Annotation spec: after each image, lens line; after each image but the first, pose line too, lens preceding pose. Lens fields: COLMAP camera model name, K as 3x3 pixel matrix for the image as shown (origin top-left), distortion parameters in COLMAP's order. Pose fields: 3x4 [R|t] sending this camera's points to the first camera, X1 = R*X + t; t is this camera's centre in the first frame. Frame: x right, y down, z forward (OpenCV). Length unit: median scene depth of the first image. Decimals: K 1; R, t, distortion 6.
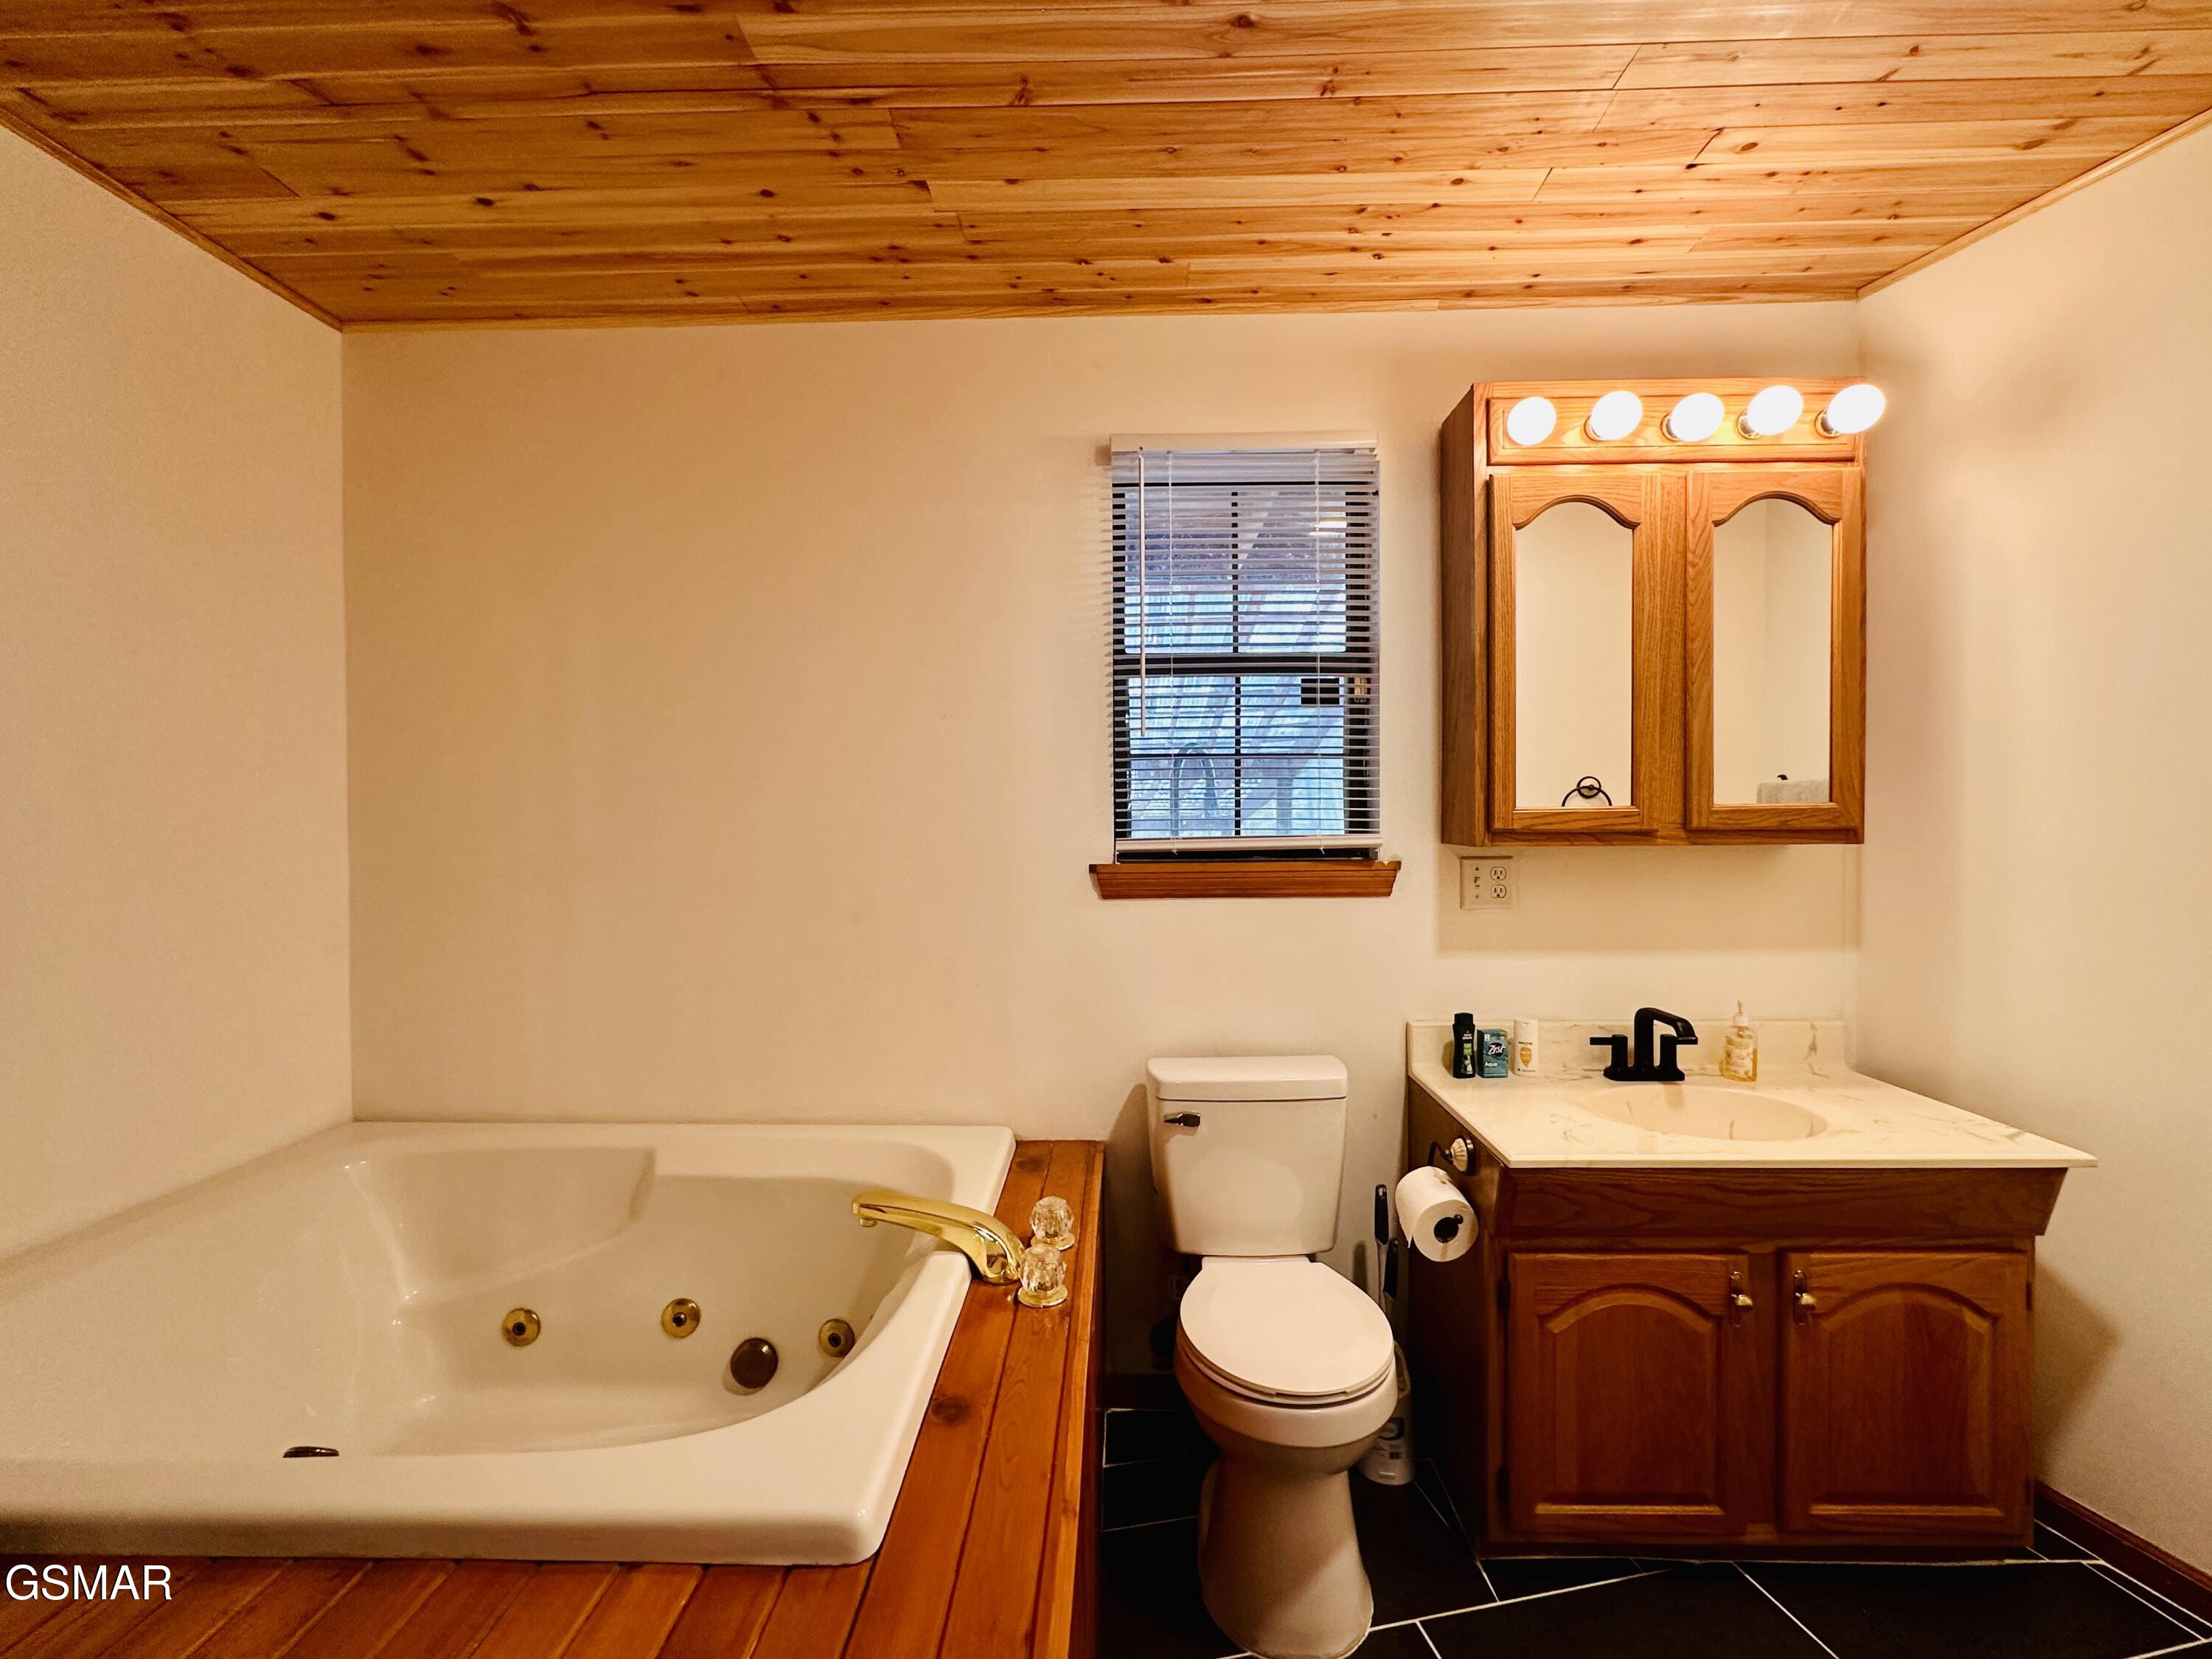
lens RADIAL K [[954.4, 0, 1106.0], [0, 954.4, 829.5], [0, 0, 1]] dist [-0.023248, 0.009746]
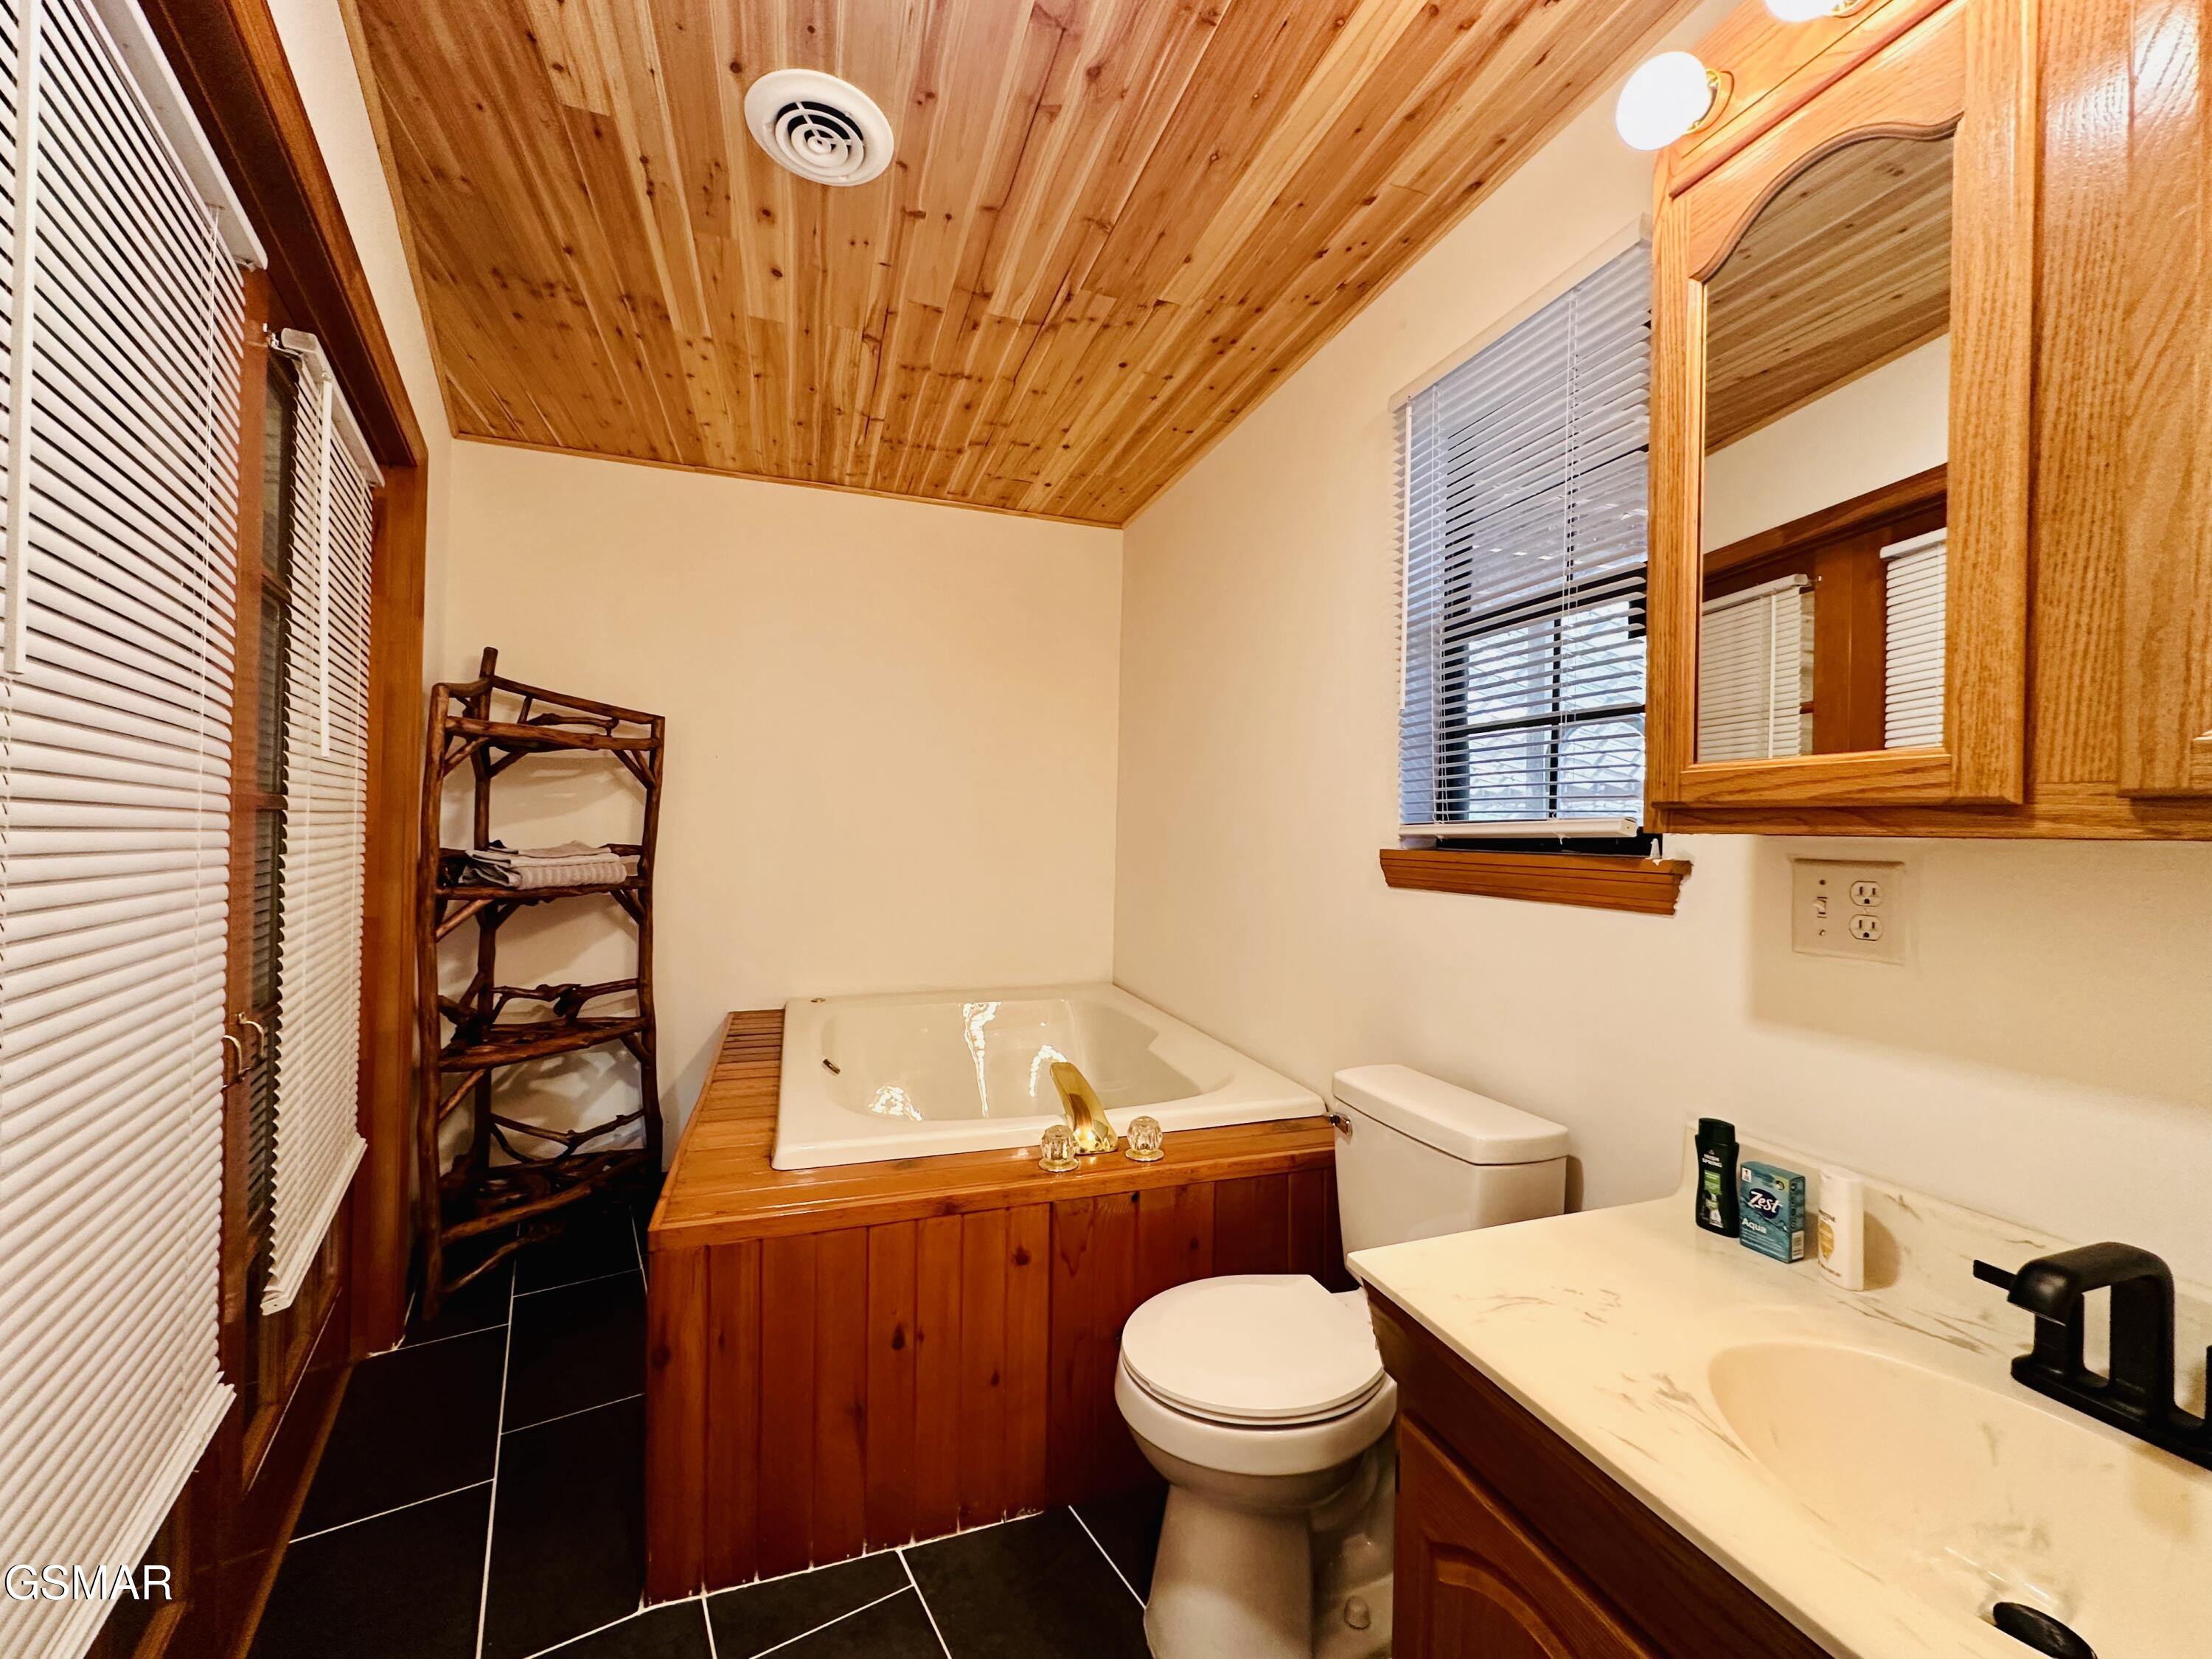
lens RADIAL K [[880.5, 0, 1103.9], [0, 880.5, 825.0], [0, 0, 1]] dist [-0.001359, 0.000168]
pose [[0.346294, 0.009187, -0.938081, 0.758562], [-0.031688, 0.999496, -0.001910, 0.023961], [0.937591, 0.030387, 0.346410, 0.452656]]
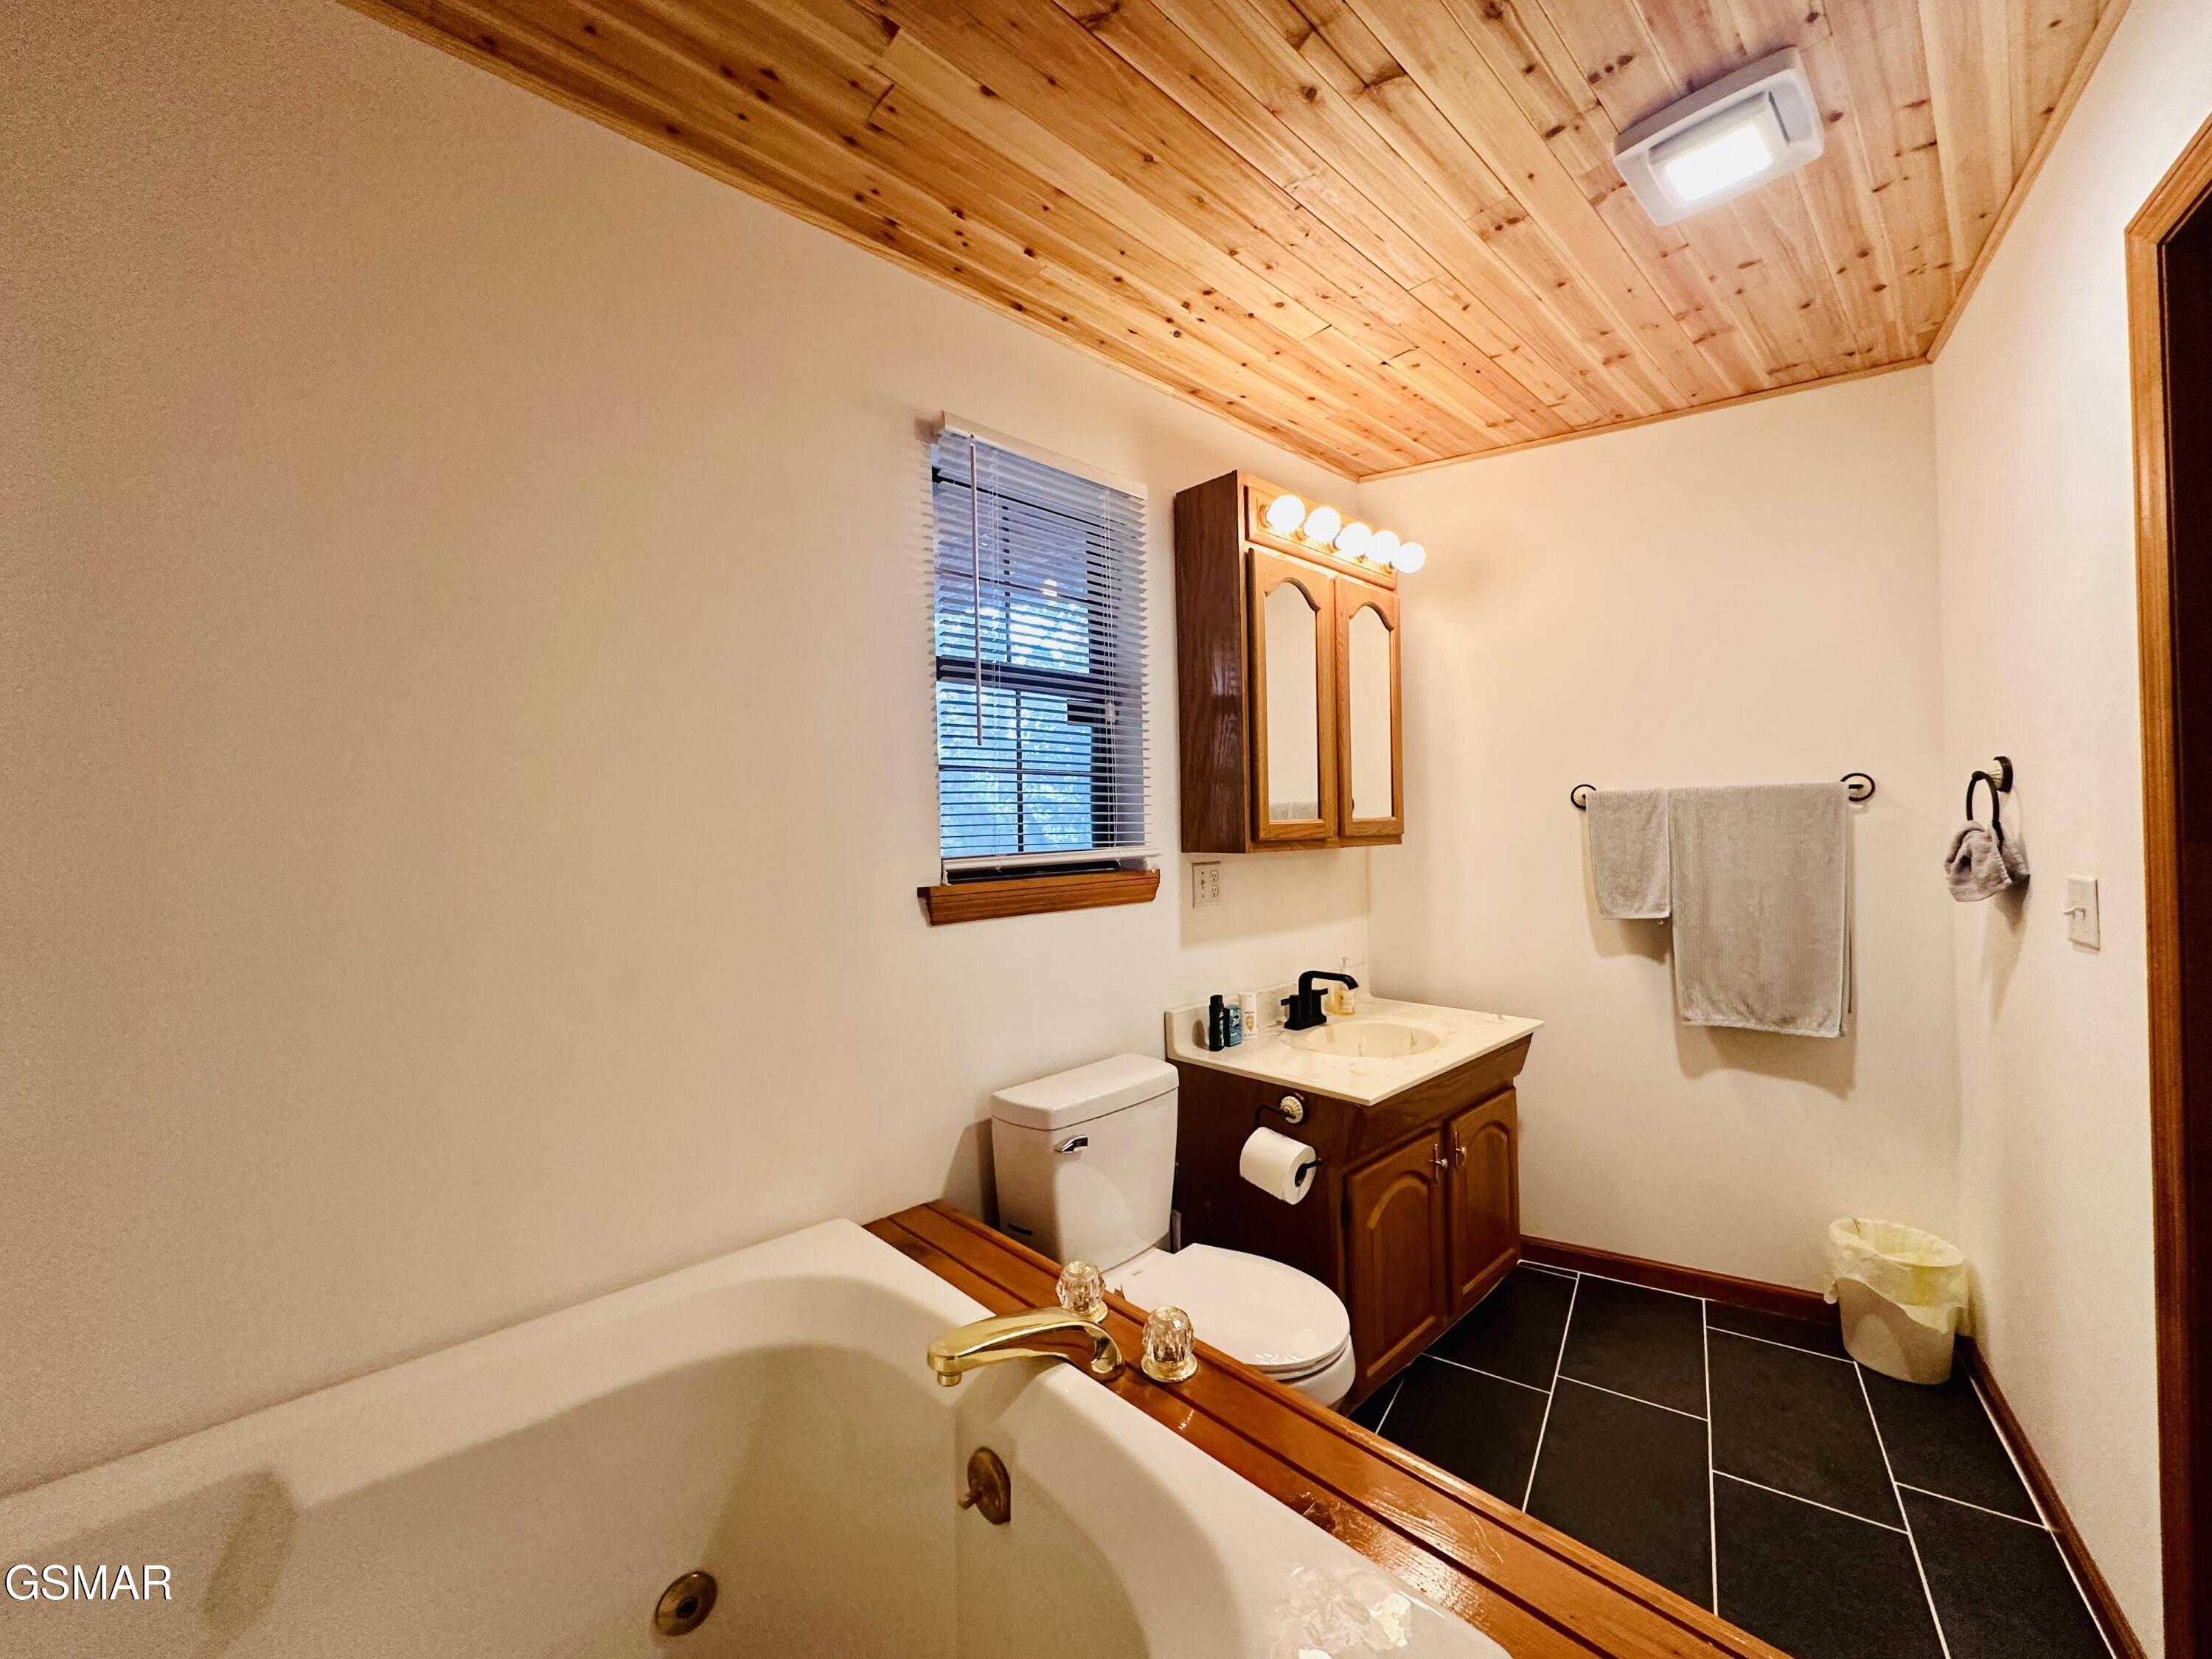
lens RADIAL K [[874.7, 0, 1111.0], [0, 874.7, 827.4], [0, 0, 1]] dist [-0.001844, -0.006800]
pose [[0.706270, -0.007136, 0.707906, -0.488730], [0.024789, 0.999585, -0.014655, -0.002881], [-0.707508, 0.027899, 0.706154, 0.319386]]
